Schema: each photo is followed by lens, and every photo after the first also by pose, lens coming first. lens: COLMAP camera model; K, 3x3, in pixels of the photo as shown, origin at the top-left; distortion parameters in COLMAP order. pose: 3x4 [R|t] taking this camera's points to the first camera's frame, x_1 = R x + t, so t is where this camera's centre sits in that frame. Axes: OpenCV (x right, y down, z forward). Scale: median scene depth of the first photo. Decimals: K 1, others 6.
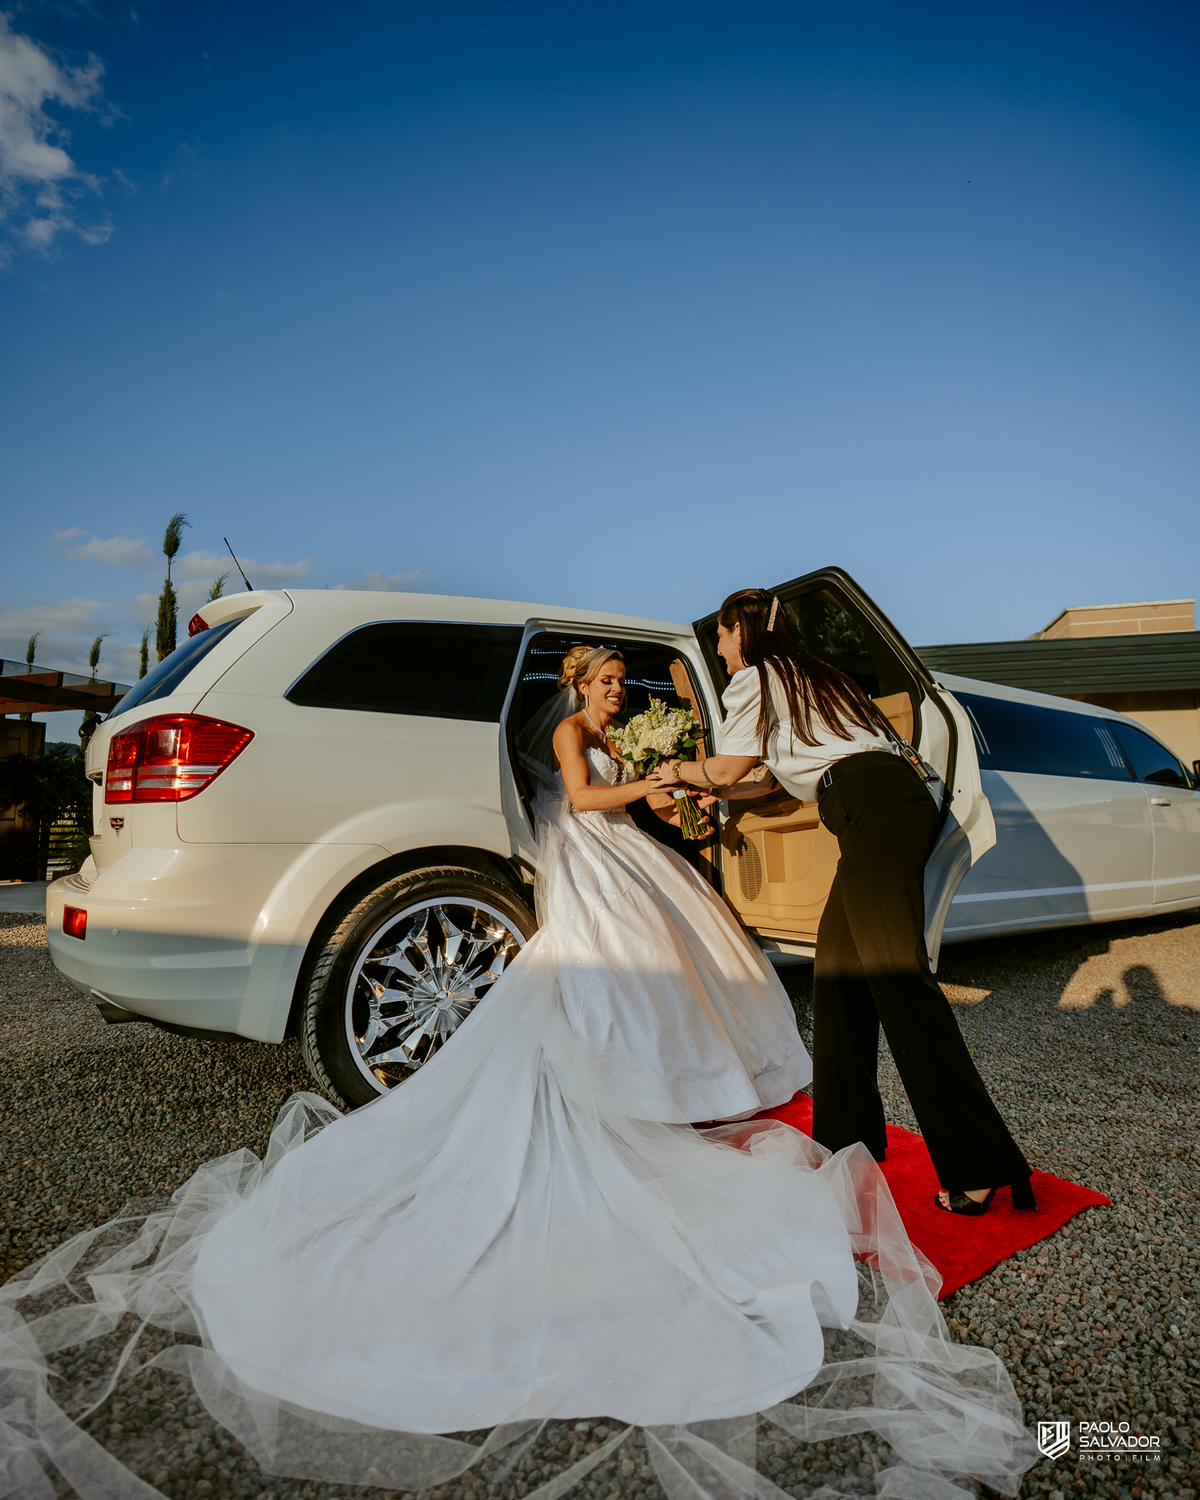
lens RADIAL K [[830.2, 0, 632.1], [0, 830.2, 749.0], [0, 0, 1]] dist [-0.058779, -0.000325]
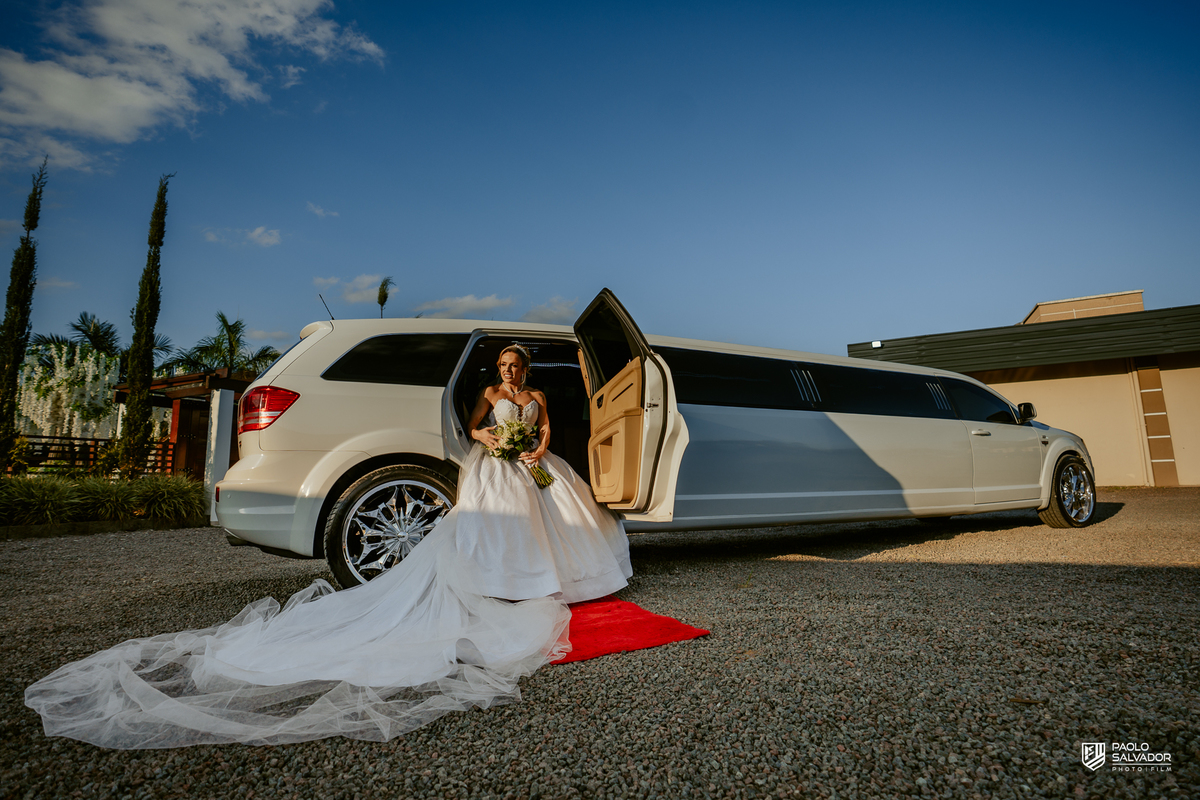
lens RADIAL K [[583.2, 0, 631.2], [0, 583.2, 395.7], [0, 0, 1]] dist [-0.056943, 0.022566]
pose [[0.988073, -0.038481, -0.149104, 0.480763], [0.031687, 0.998360, -0.047675, 0.067534], [0.150694, 0.042381, 0.987672, -0.212349]]
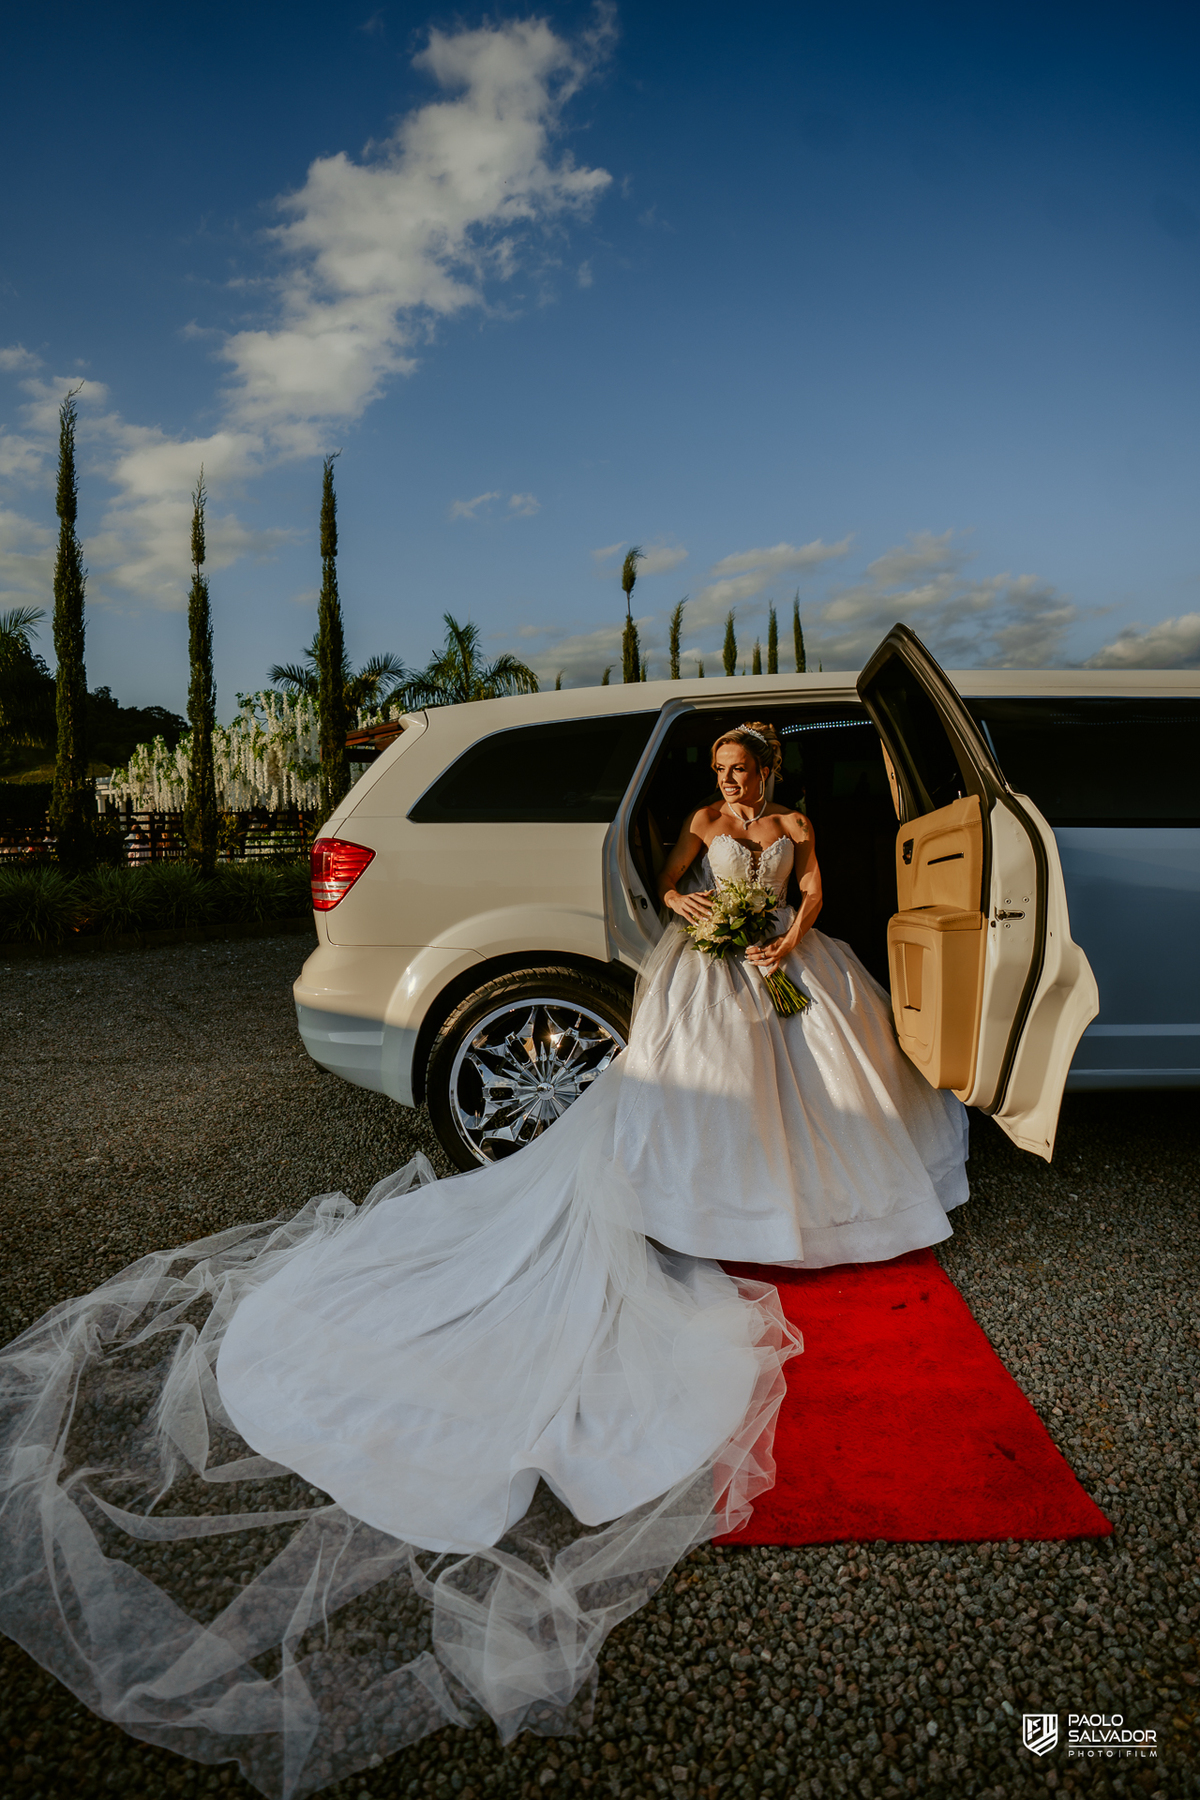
lens RADIAL K [[874.8, 0, 600.0], [0, 874.8, 900.0], [0, 0, 1]] dist [-0.056943, 0.022566]
pose [[0.813187, 0.027464, -0.581354, 0.490664], [0.071900, 0.986494, 0.147176, -0.106660], [0.577544, -0.161481, 0.800229, 0.161708]]
